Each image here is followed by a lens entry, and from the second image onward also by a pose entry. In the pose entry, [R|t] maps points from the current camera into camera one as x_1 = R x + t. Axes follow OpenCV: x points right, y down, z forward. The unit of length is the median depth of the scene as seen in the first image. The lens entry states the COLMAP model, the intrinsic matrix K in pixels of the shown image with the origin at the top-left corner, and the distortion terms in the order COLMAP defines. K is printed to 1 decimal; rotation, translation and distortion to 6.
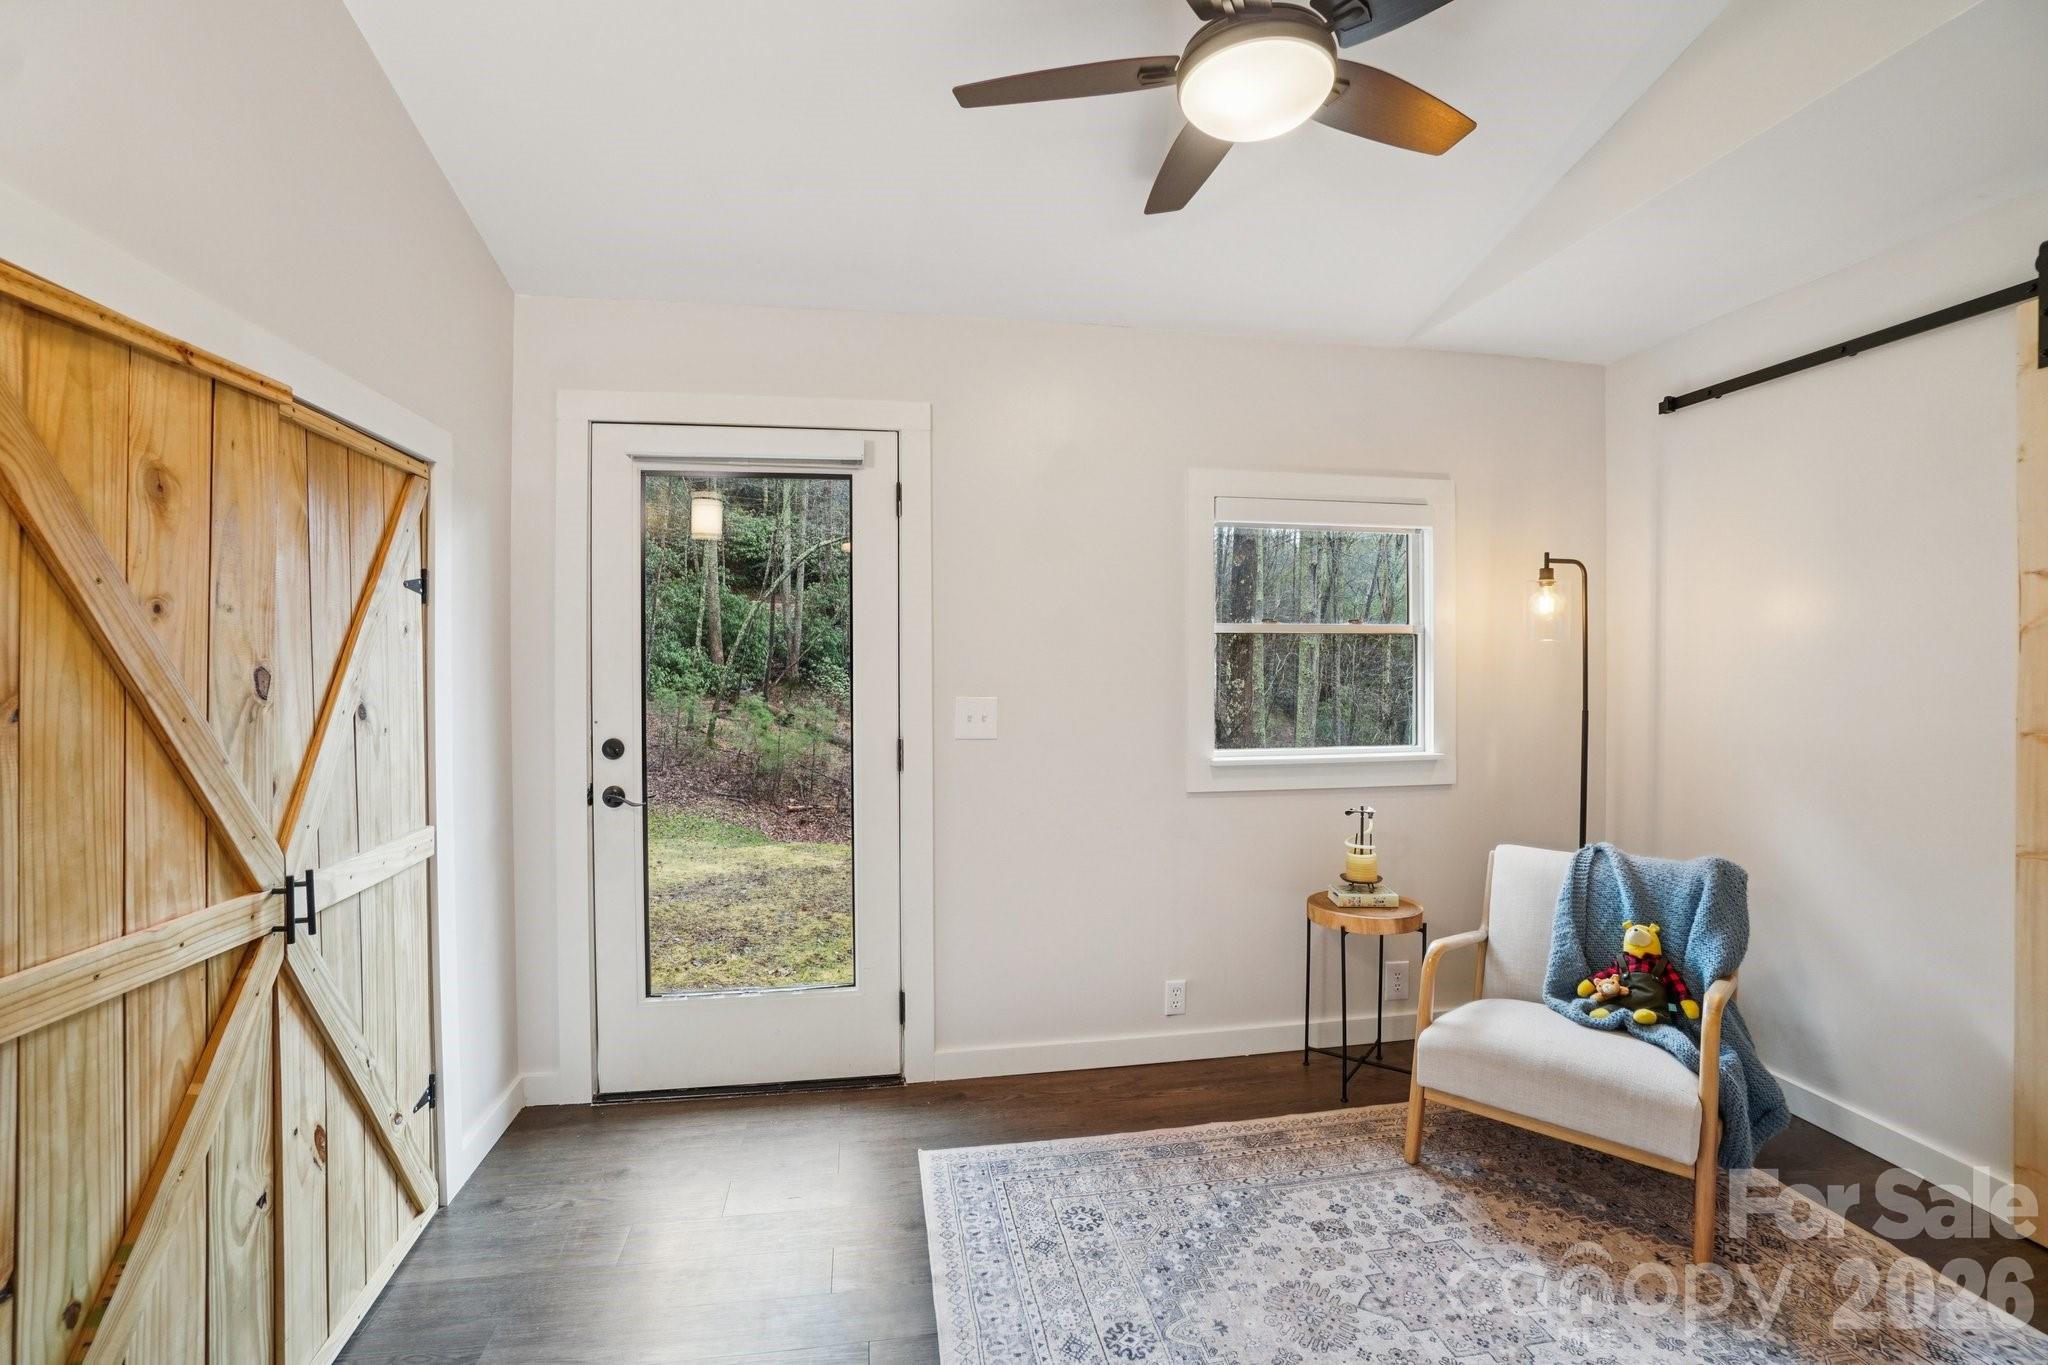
lens RADIAL K [[912.3, 0, 1017.4], [0, 912.3, 659.6], [0, 0, 1]] dist [-0.063931, 0.022484]
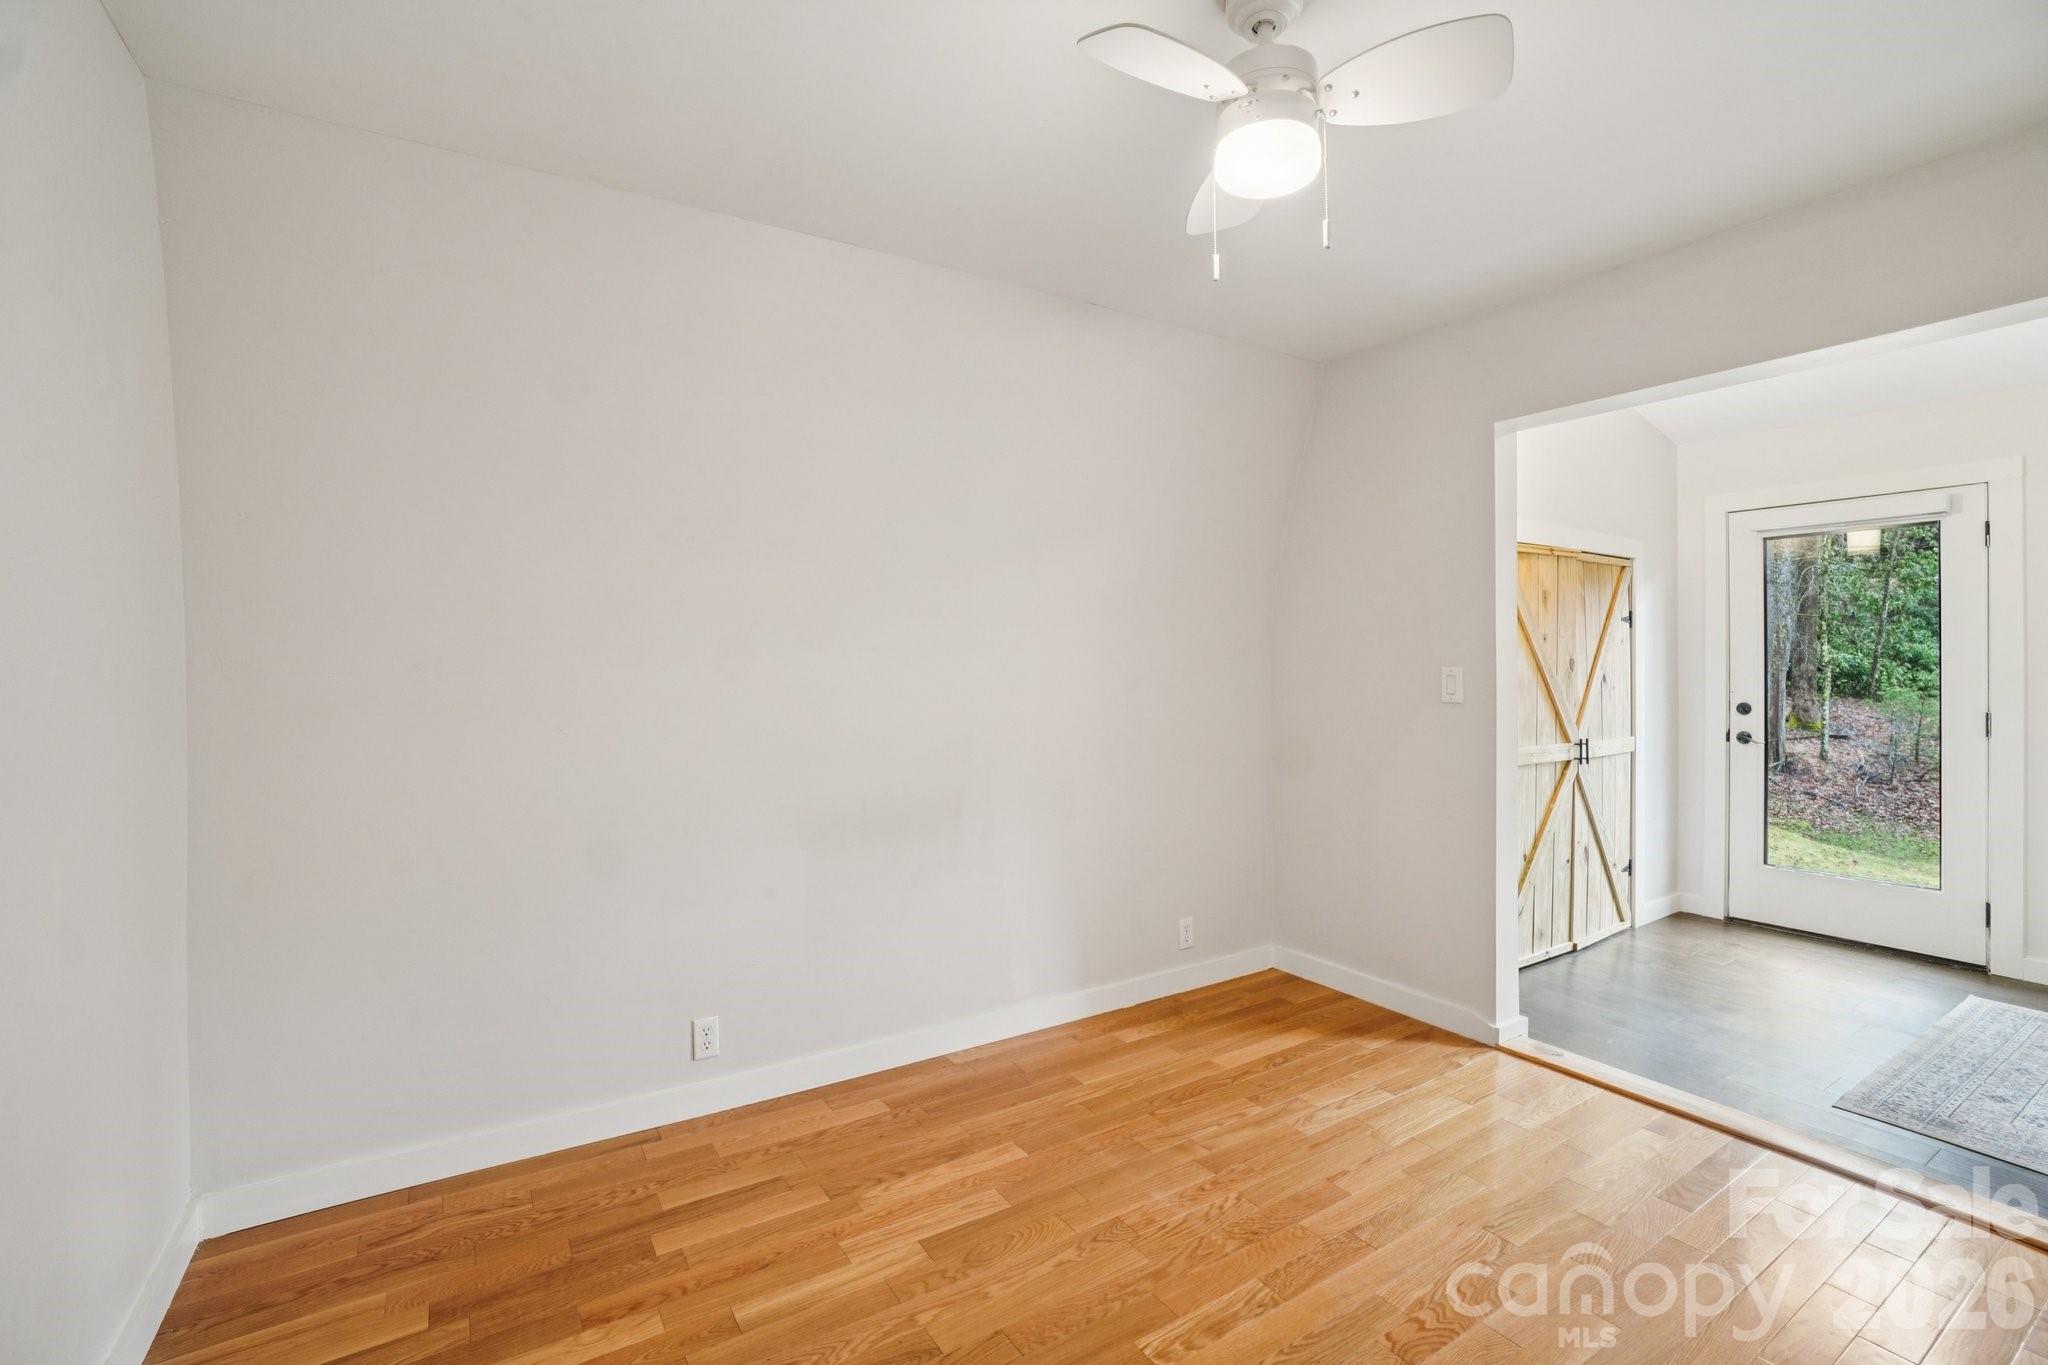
lens RADIAL K [[912.3, 0, 1017.3], [0, 912.3, 665.8], [0, 0, 1]] dist [-0.063931, 0.022484]
pose [[0.387915, 0.006858, -0.921670, 0.552826], [0.005214, 0.999940, 0.009634, -0.002167], [0.921680, -0.008543, 0.387856, -0.900703]]
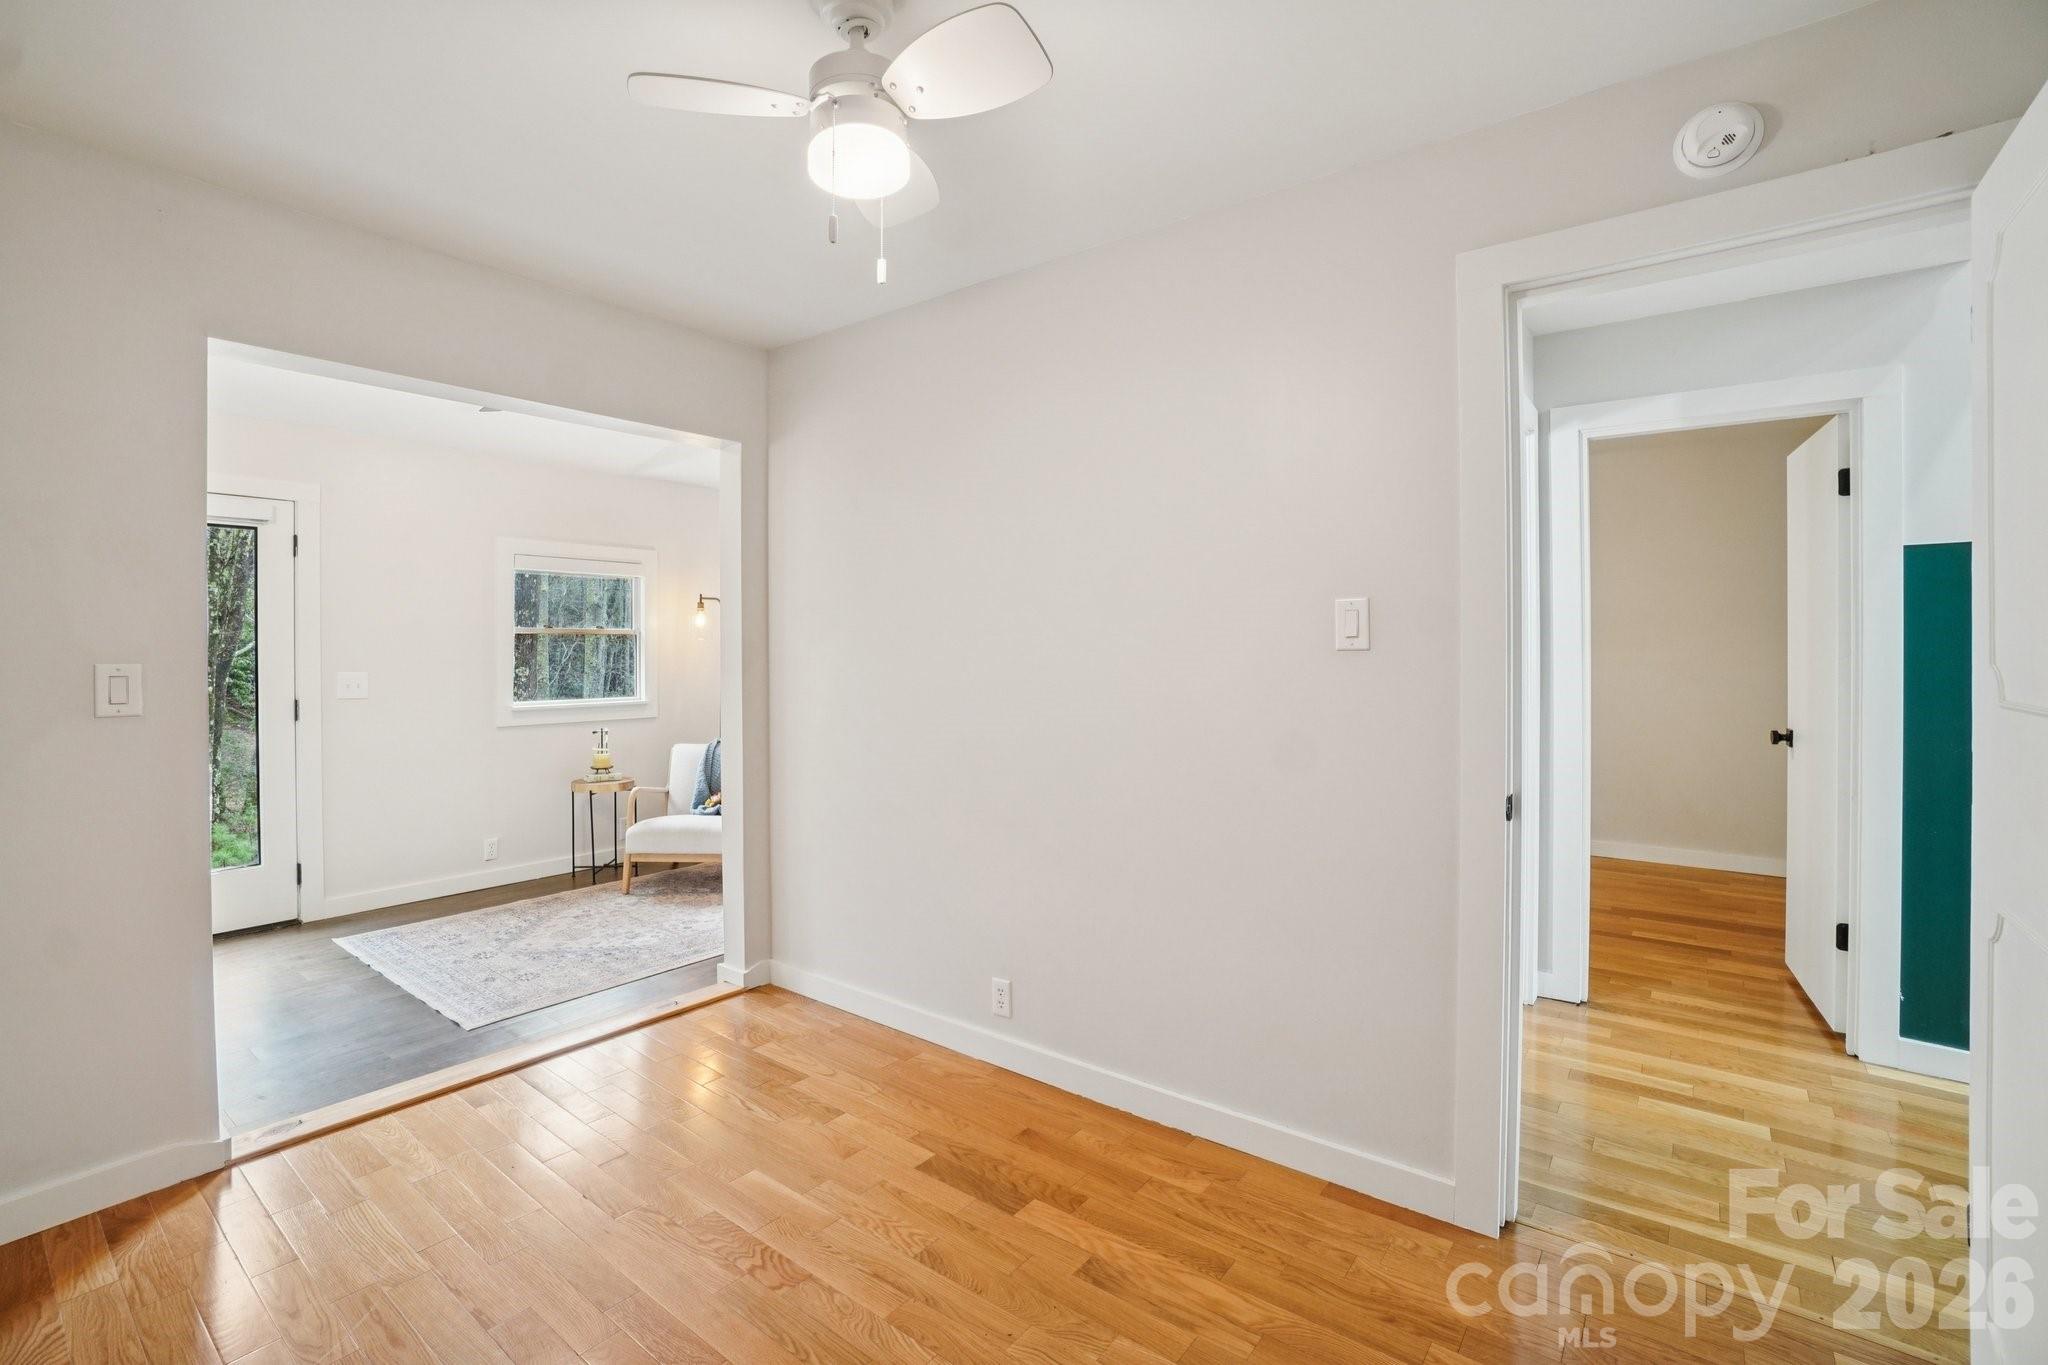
lens RADIAL K [[912.3, 0, 1016.7], [0, 912.3, 650.8], [0, 0, 1]] dist [-0.063931, 0.022484]
pose [[0.735271, -0.001543, 0.677772, -0.270752], [0.000386, 0.999998, 0.001858, 0.000913], [-0.677773, -0.001104, 0.735270, -1.037978]]
